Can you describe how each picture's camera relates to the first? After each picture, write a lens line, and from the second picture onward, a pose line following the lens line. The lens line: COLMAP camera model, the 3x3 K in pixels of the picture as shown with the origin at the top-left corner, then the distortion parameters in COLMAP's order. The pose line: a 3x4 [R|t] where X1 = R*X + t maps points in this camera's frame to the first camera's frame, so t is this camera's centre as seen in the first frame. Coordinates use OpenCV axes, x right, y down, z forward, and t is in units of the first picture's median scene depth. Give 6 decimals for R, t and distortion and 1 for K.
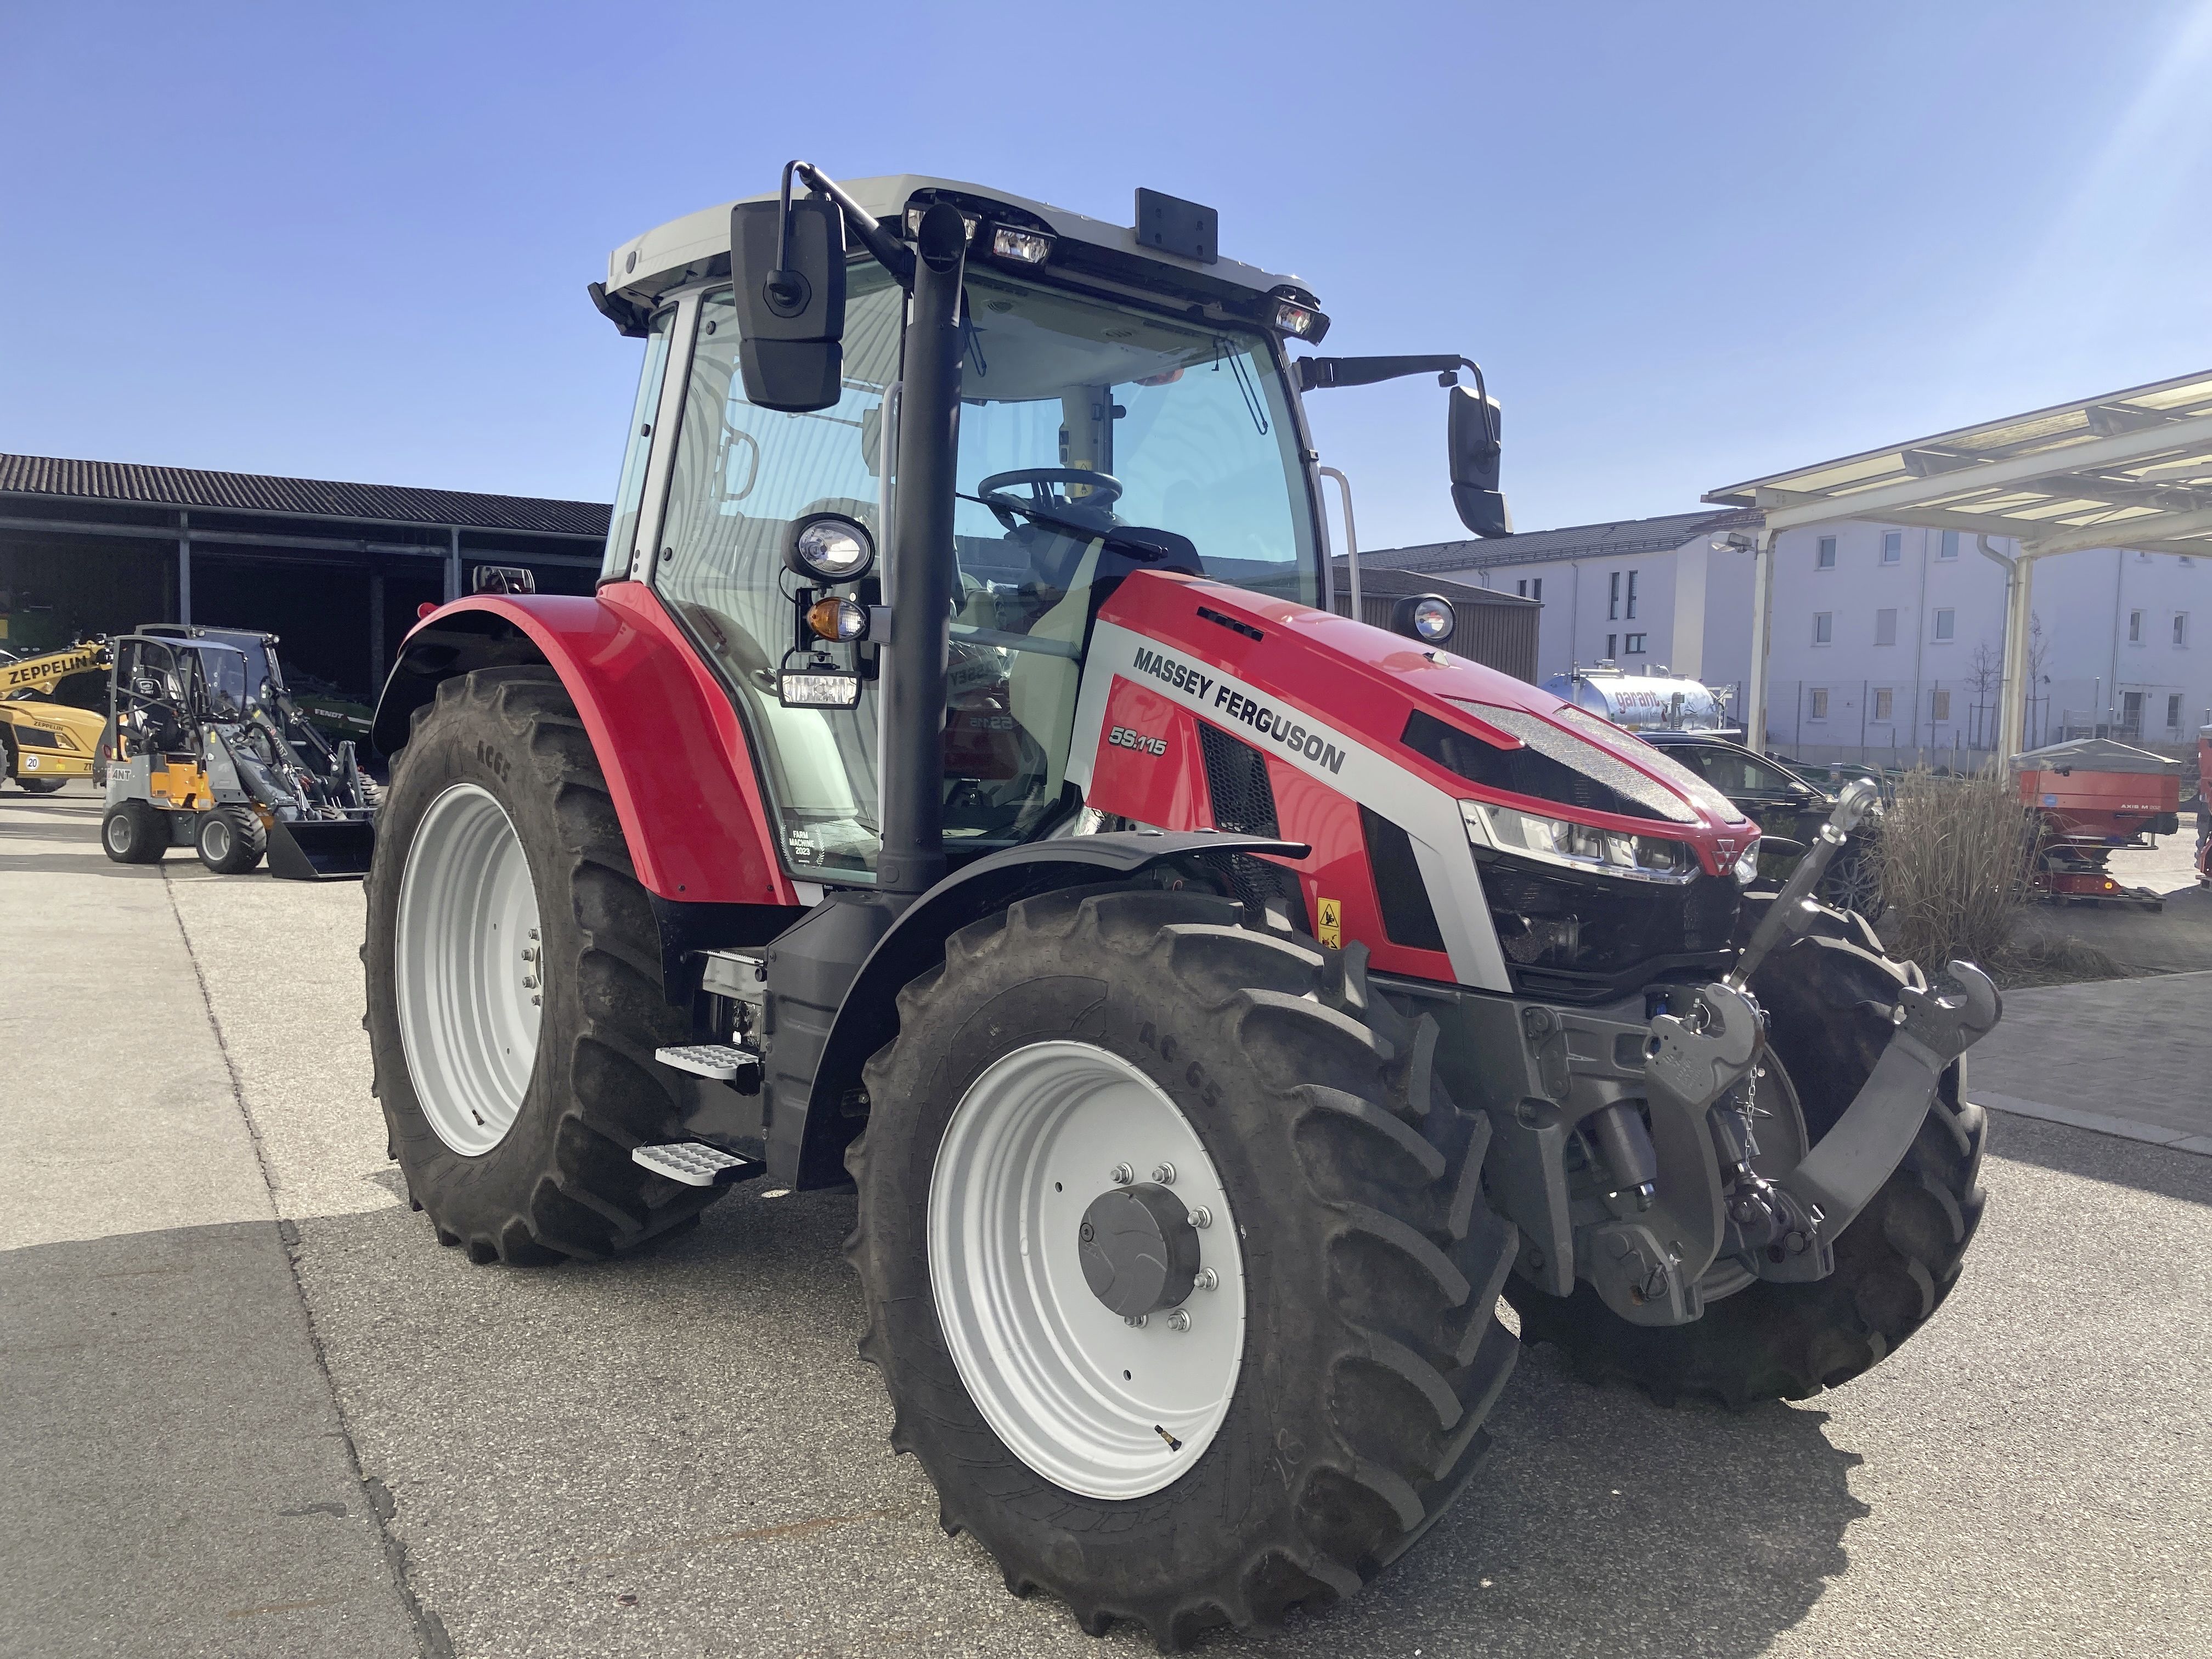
lens RADIAL K [[1812.4, 0, 1106.0], [0, 1812.4, 829.5], [0, 0, 1]] dist [0.109676, -0.198209]
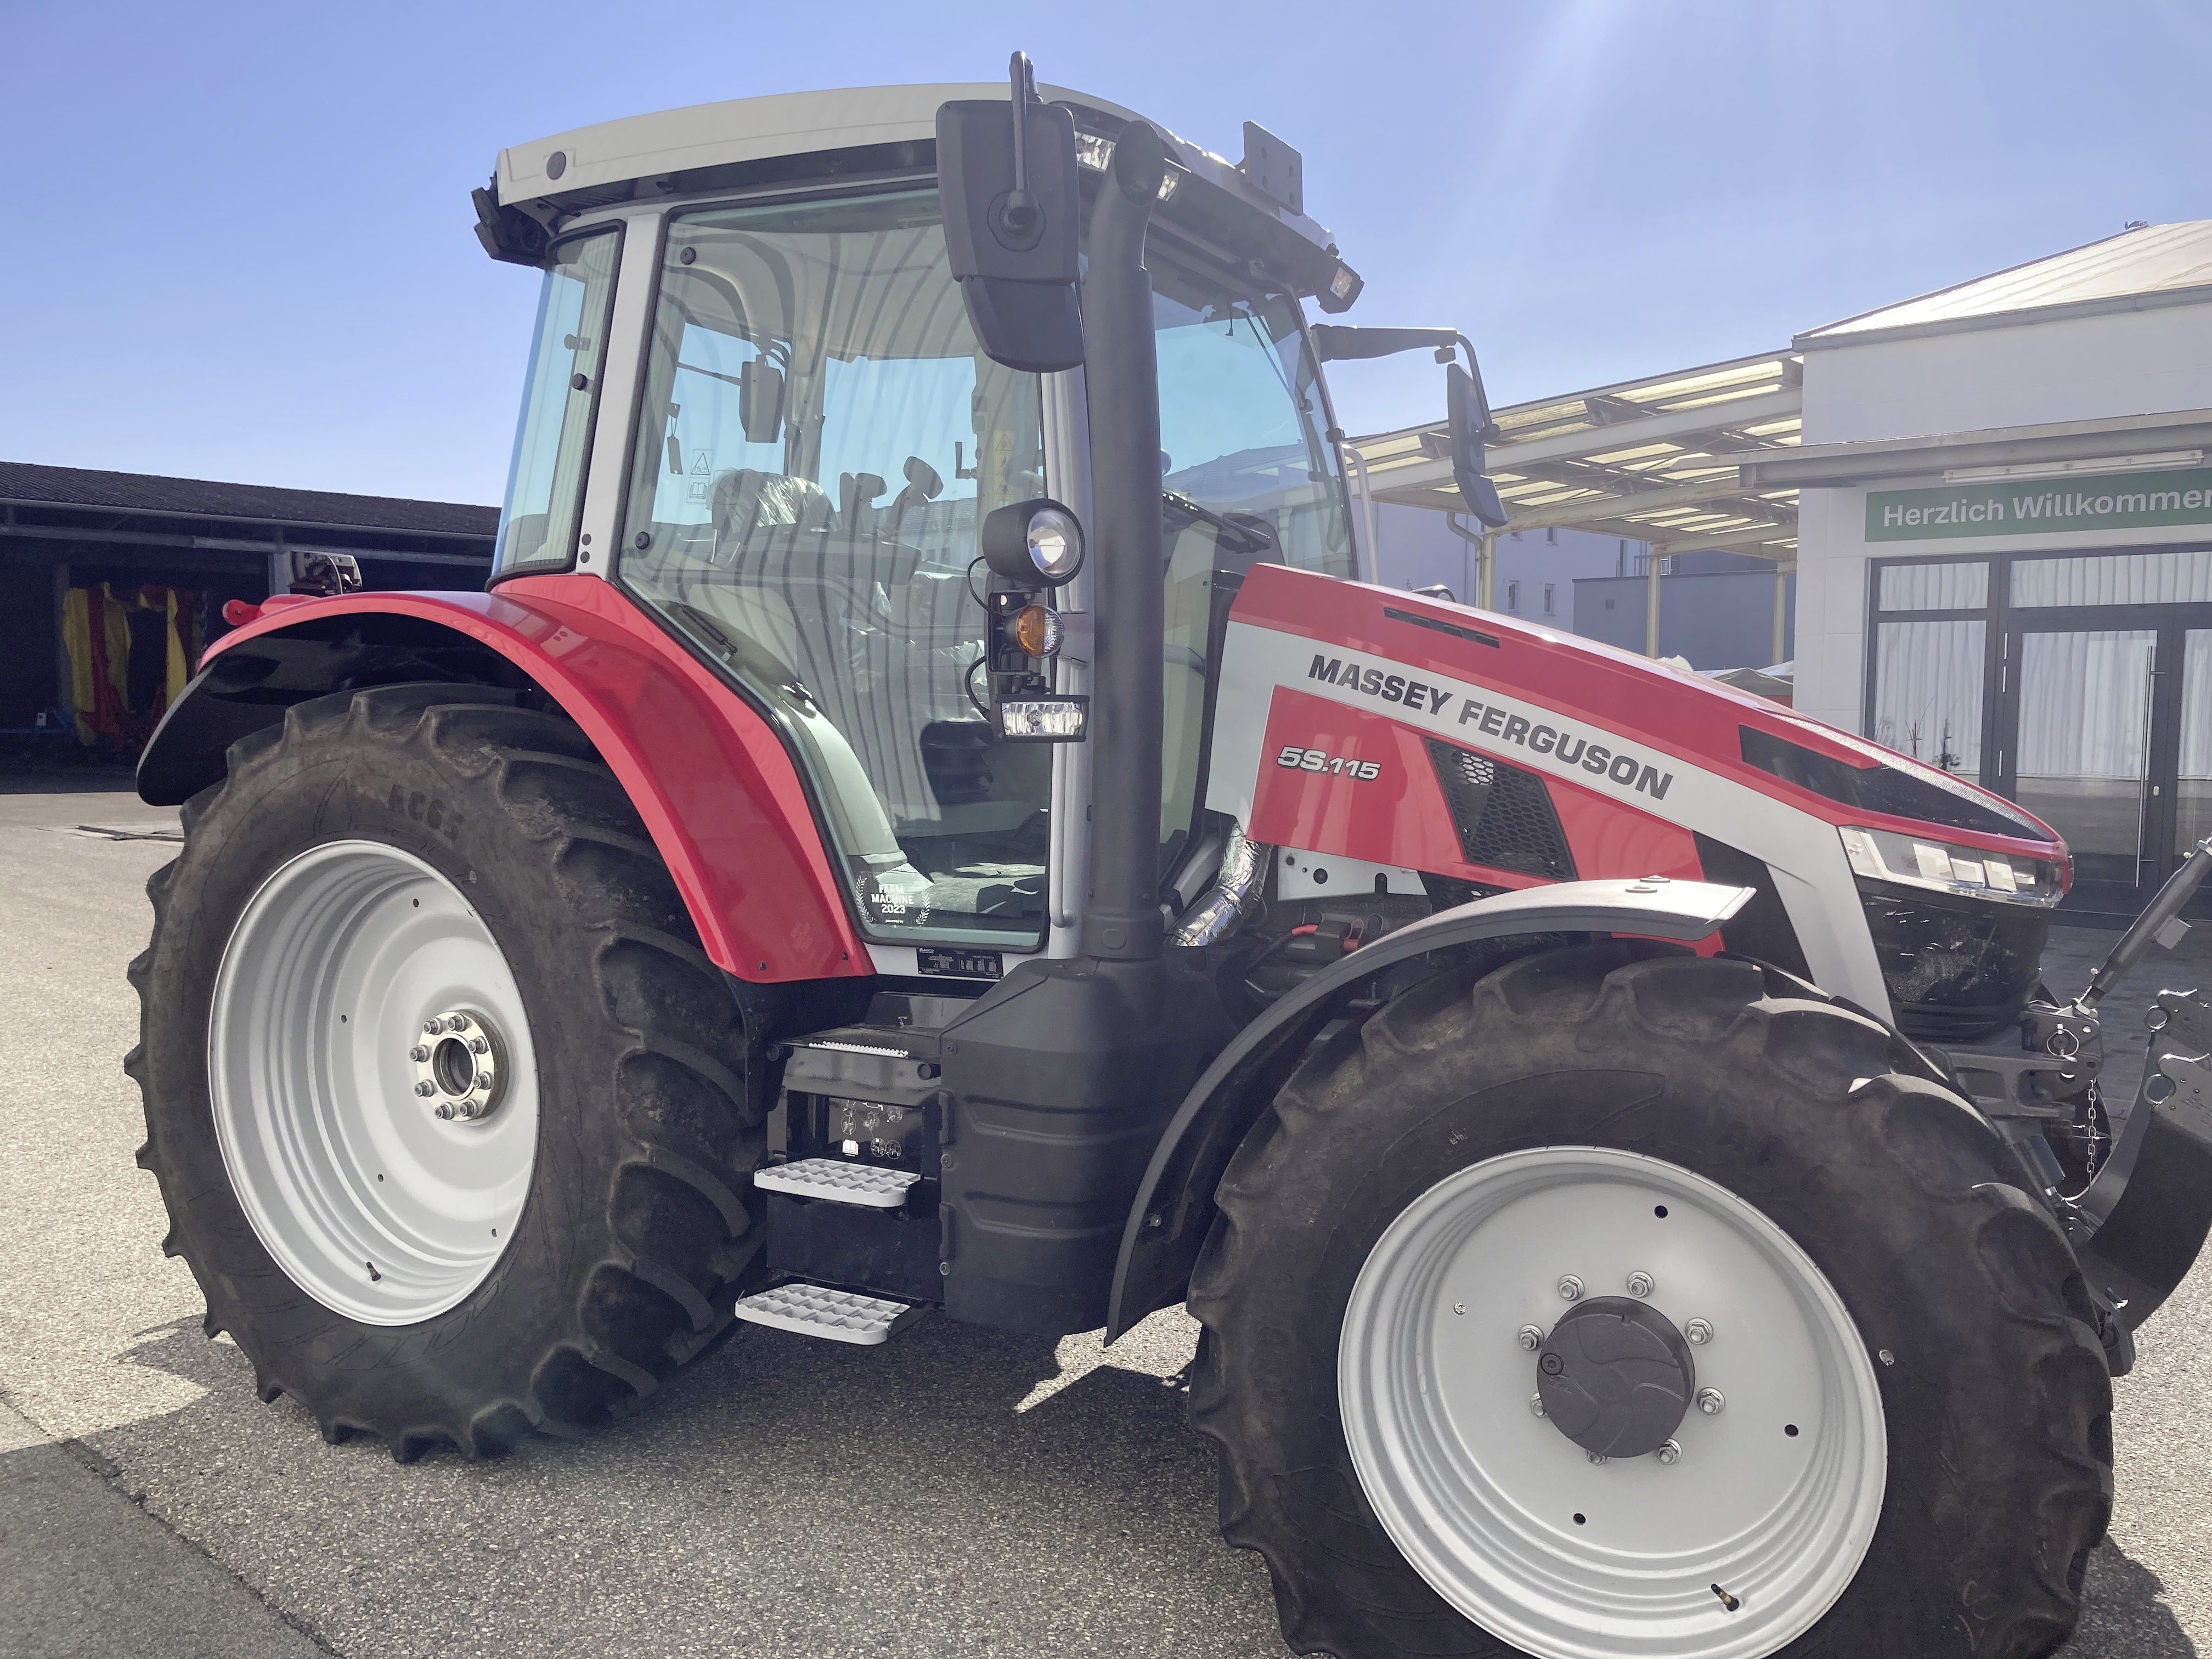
lens RADIAL K [[1809.4, 0, 1106.0], [0, 1809.4, 829.5], [0, 0, 1]] dist [0.064099, -0.069780]
pose [[0.940948, -0.048441, 0.335069, -0.348520], [0.041752, 0.998759, 0.027141, -0.041833], [-0.335968, -0.011548, 0.941803, 0.203840]]
